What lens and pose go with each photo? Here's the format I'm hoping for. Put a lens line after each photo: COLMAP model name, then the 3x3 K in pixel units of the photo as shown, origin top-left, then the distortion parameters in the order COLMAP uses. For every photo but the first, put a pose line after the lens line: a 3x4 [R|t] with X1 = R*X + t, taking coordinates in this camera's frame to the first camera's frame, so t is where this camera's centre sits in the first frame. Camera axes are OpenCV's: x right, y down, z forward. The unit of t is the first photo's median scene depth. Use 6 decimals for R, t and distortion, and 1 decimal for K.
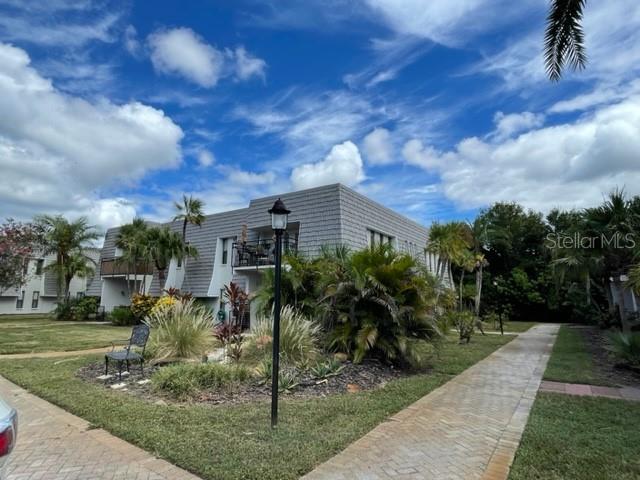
lens RADIAL K [[371.6, 0, 320.0], [0, 371.6, 240.0], [0, 0, 1]] dist [0.016678, -0.000130]
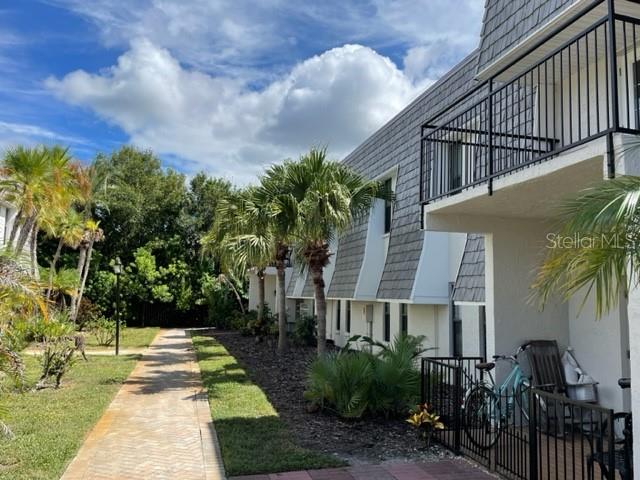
lens RADIAL K [[528.9, 0, 320.0], [0, 528.9, 240.0], [0, 0, 1]] dist [0.136346, -0.166941]
pose [[0.673156, 0.093203, 0.733604, 0.040149], [-0.137859, 0.990452, 0.000665, 0.017072], [-0.726537, -0.101581, 0.679577, 0.134411]]
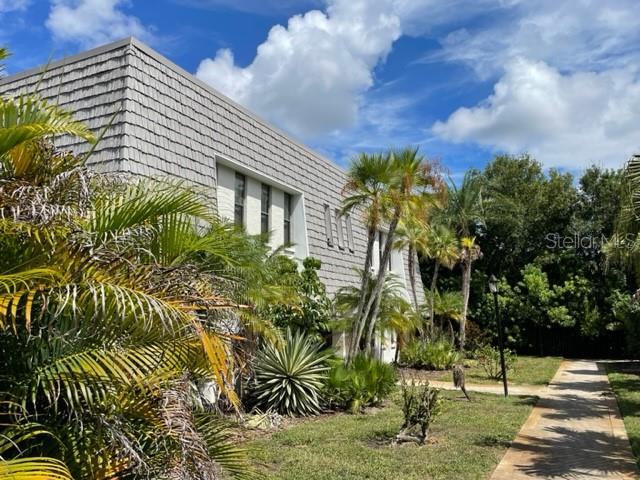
lens RADIAL K [[528.9, 0, 320.0], [0, 528.9, 240.0], [0, 0, 1]] dist [0.136346, -0.166941]
pose [[0.992449, 0.012635, 0.122001, 0.111274], [-0.014440, 0.999799, 0.013916, 0.032511], [-0.121801, -0.015573, 0.992432, 0.233724]]
